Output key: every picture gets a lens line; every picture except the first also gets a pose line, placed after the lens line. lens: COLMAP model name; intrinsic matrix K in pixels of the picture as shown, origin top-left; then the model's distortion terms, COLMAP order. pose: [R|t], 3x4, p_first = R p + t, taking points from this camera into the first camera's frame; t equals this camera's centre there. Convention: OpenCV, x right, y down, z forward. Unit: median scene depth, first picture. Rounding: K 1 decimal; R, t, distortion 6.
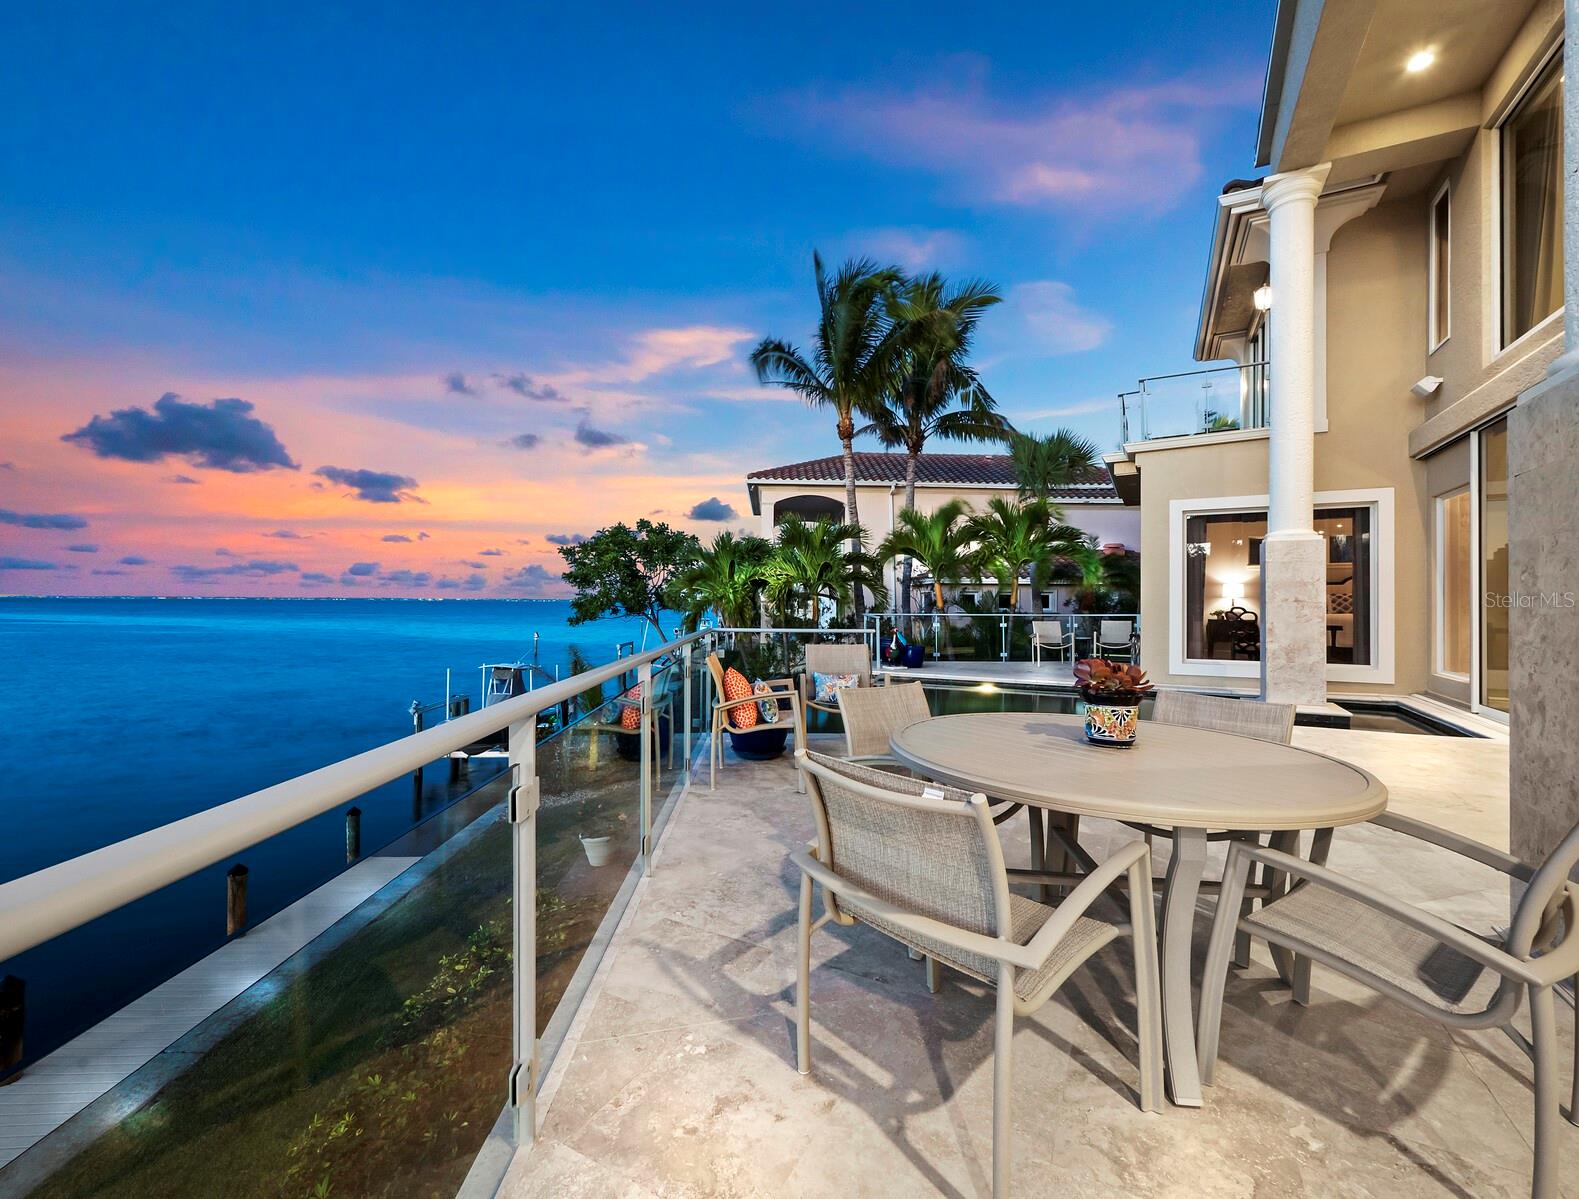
lens RADIAL K [[685.9, 0, 789.9], [0, 685.9, 602.3], [0, 0, 1]] dist [-0.001015, 0.000194]
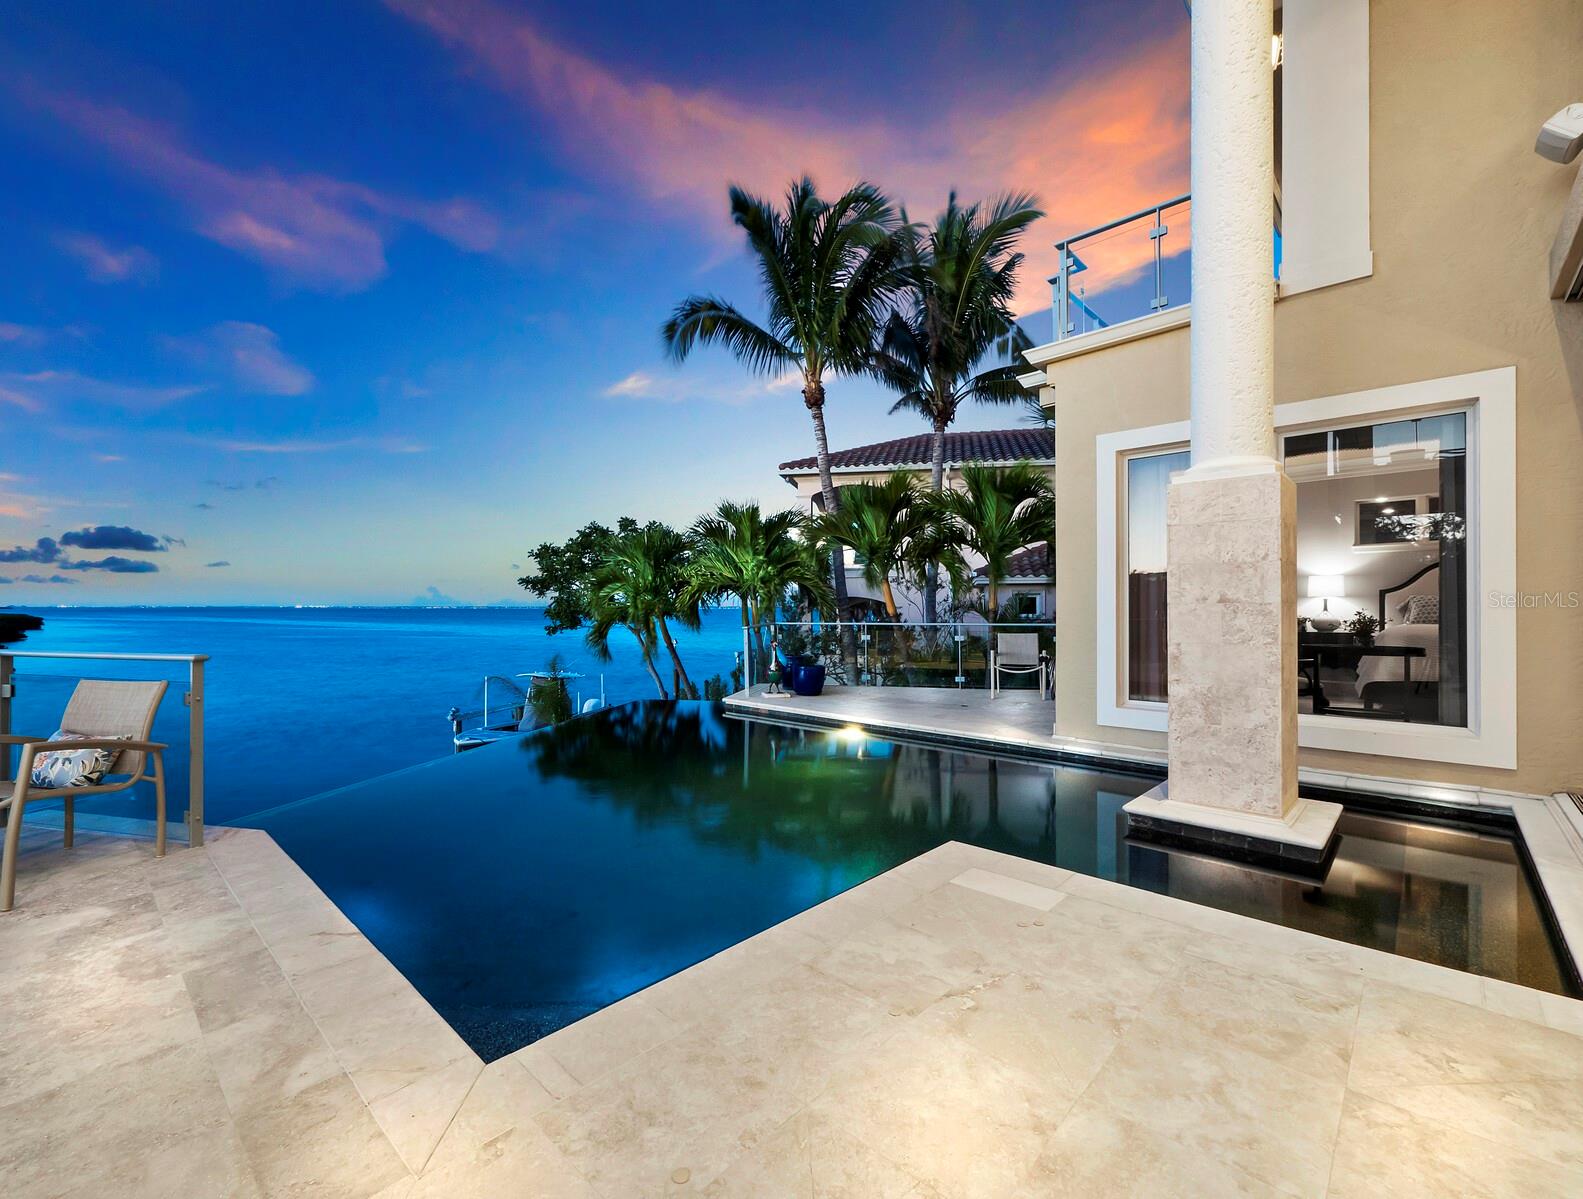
lens RADIAL K [[687.6, 0, 790.9], [0, 687.6, 600.7], [0, 0, 1]] dist [-0.001015, 0.000194]
pose [[0.963425, -0.008927, -0.267830, 0.291797], [0.005862, 0.999908, -0.012244, 0.001267], [0.267915, 0.010226, 0.963388, 0.222139]]
